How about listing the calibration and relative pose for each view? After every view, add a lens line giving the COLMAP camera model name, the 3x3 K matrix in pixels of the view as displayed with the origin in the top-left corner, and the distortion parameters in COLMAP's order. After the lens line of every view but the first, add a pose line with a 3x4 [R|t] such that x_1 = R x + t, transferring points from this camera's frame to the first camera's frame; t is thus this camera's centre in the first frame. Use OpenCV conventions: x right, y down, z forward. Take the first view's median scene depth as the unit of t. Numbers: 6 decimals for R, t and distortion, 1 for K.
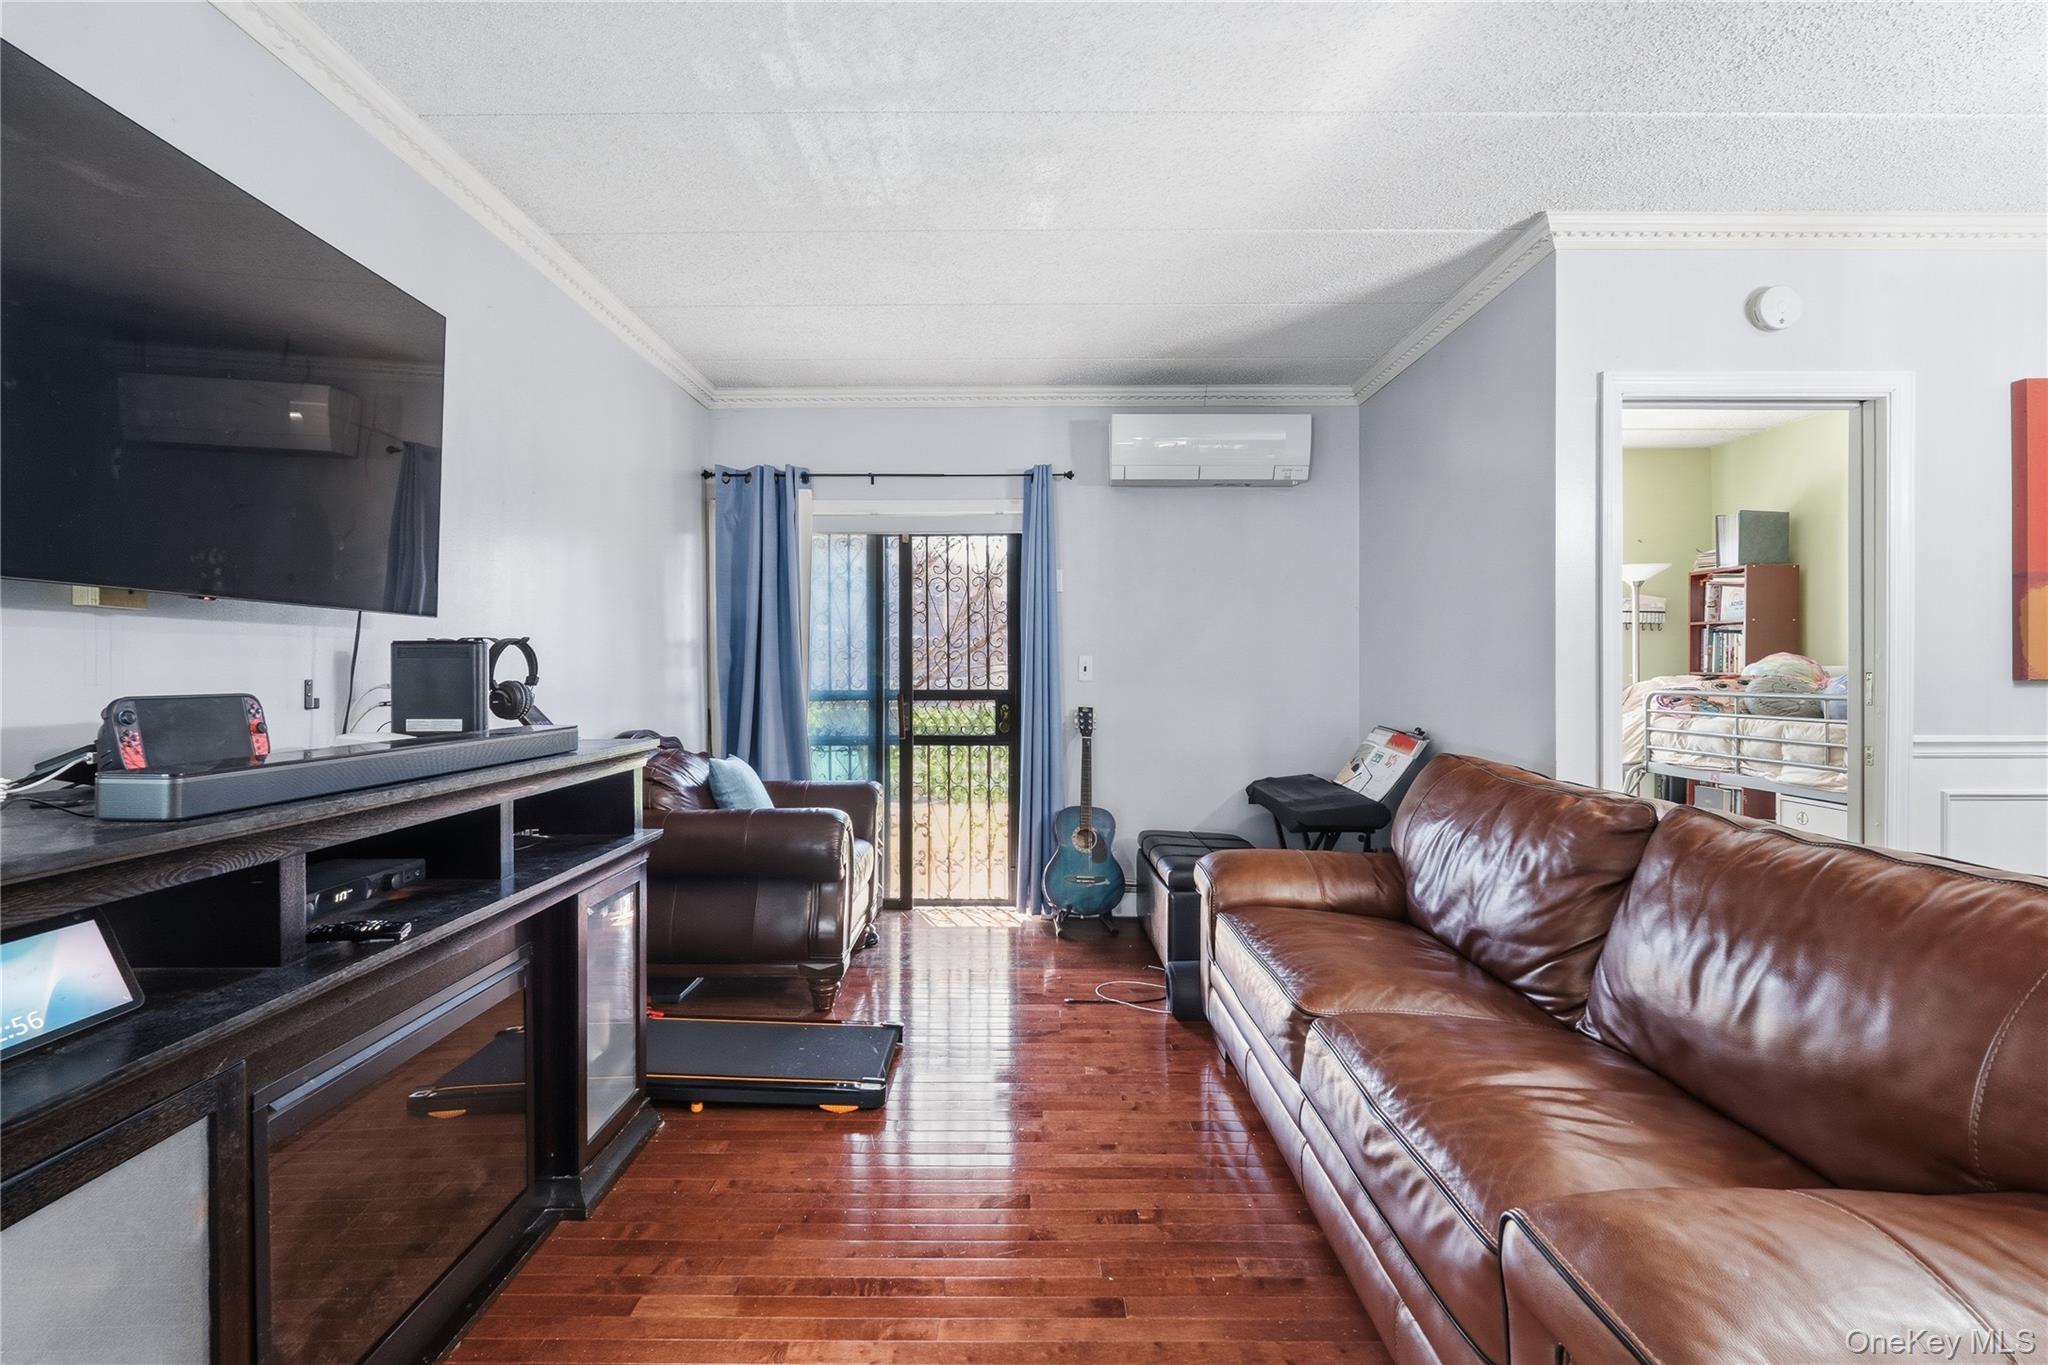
lens RADIAL K [[901.3, 0, 1014.6], [0, 901.3, 673.0], [0, 0, 1]] dist [-0.004658, 0.000208]
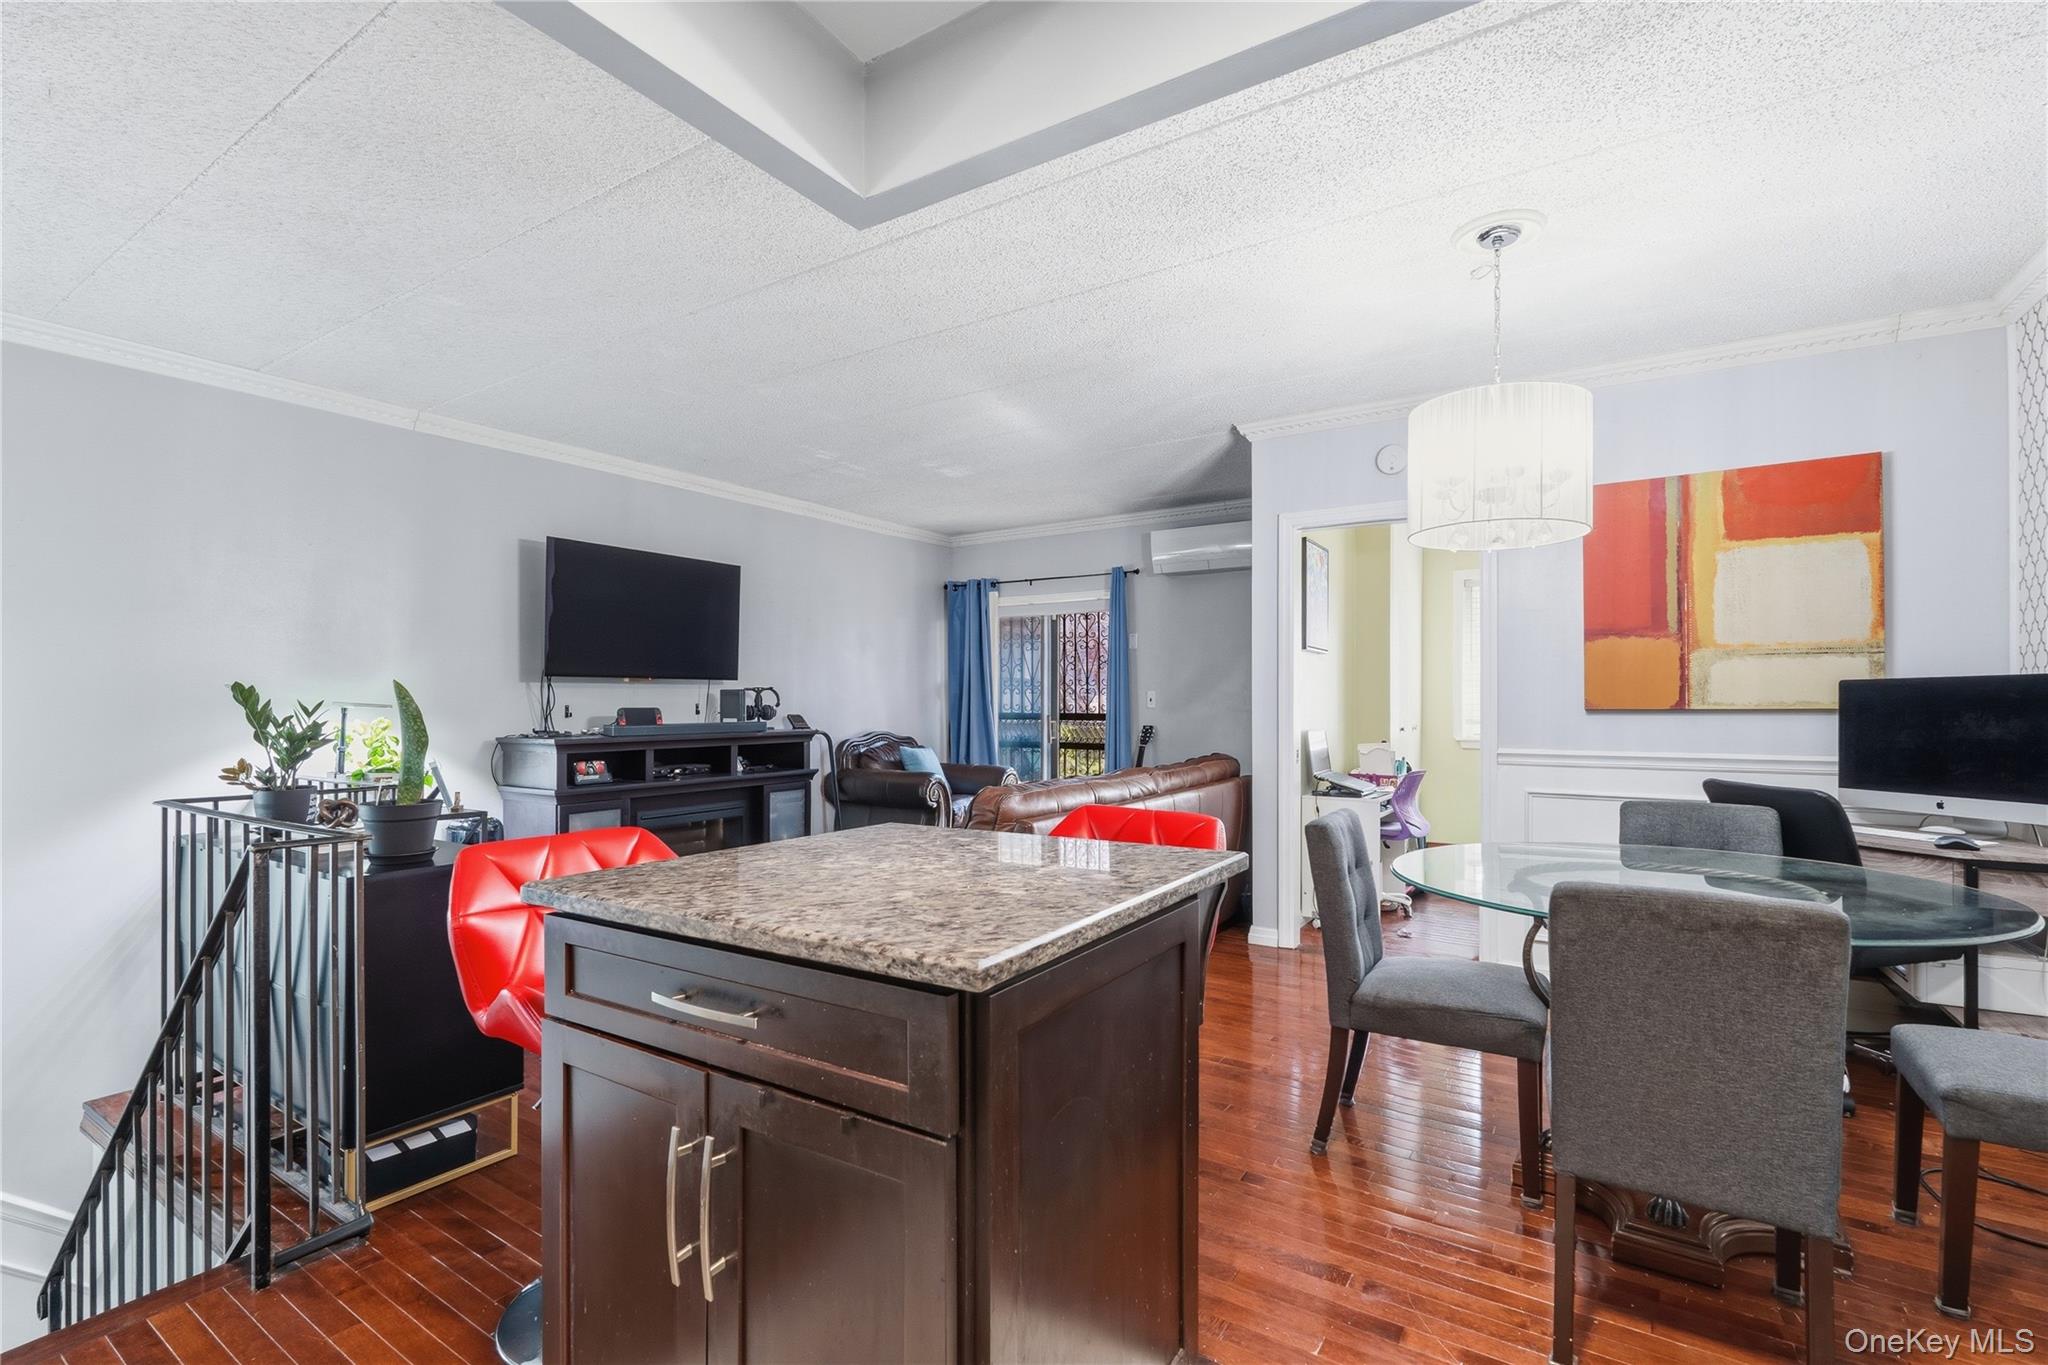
lens RADIAL K [[901.3, 0, 1030.8], [0, 901.3, 697.2], [0, 0, 1]] dist [-0.004658, 0.000208]
pose [[0.844785, 0.000090, -0.535105, 0.753177], [-0.002933, 0.999986, -0.004462, -0.002063], [0.535097, 0.005339, 0.844774, -0.387349]]
